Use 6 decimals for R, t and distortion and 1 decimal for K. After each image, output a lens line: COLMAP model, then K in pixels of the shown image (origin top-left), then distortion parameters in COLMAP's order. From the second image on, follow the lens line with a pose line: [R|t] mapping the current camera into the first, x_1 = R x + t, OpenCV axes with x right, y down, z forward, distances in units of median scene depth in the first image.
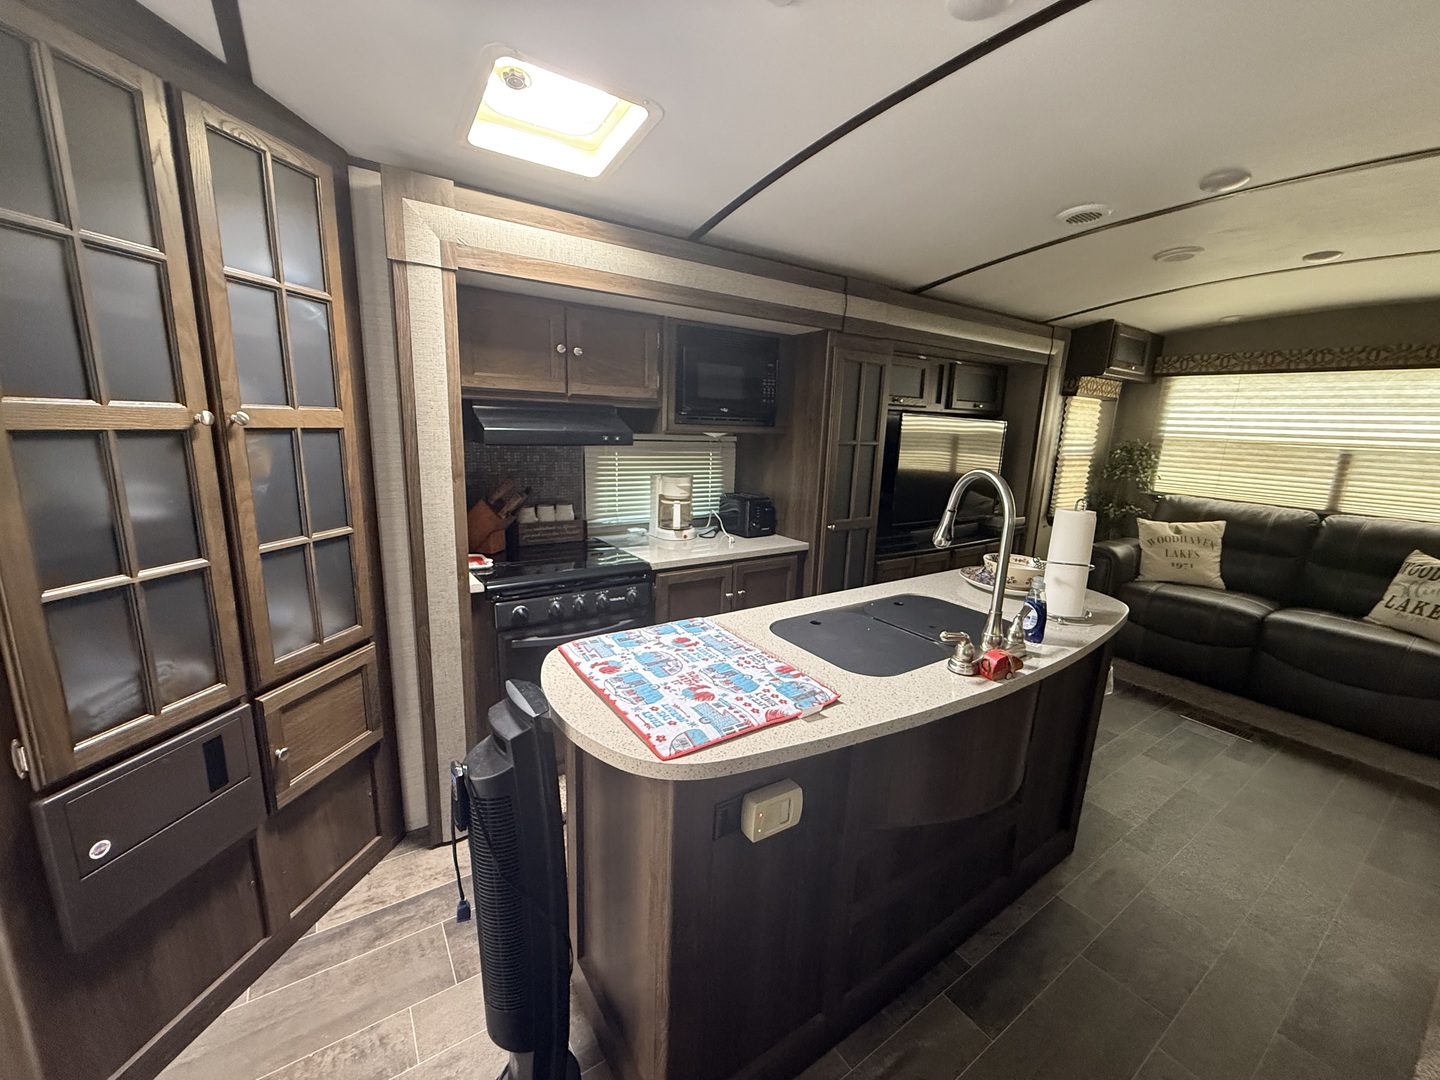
lens RADIAL K [[573.2, 0, 718.0], [0, 573.2, 542.2], [0, 0, 1]] dist [0.000235, 0.000339]
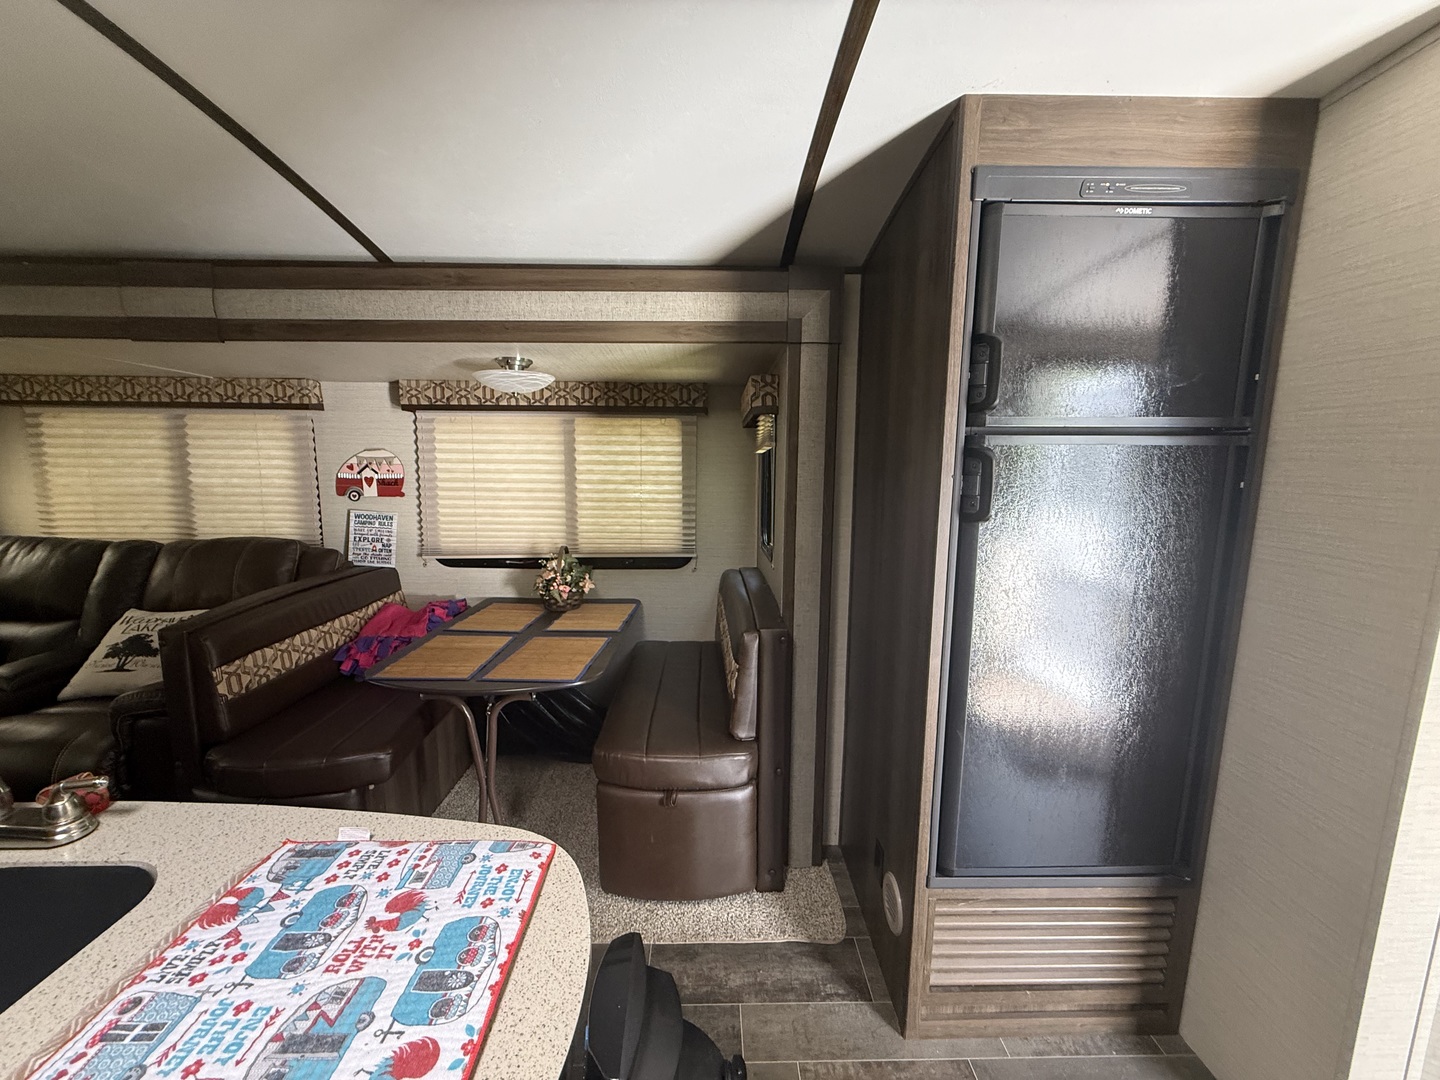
lens RADIAL K [[573.2, 0, 716.4], [0, 573.2, 540.9], [0, 0, 1]] dist [0.000235, 0.000339]
pose [[-0.835792, -0.124990, 0.534629, -0.198869], [0.080053, 0.935595, 0.343879, -0.102160], [-0.543178, 0.330210, -0.771958, 0.372283]]
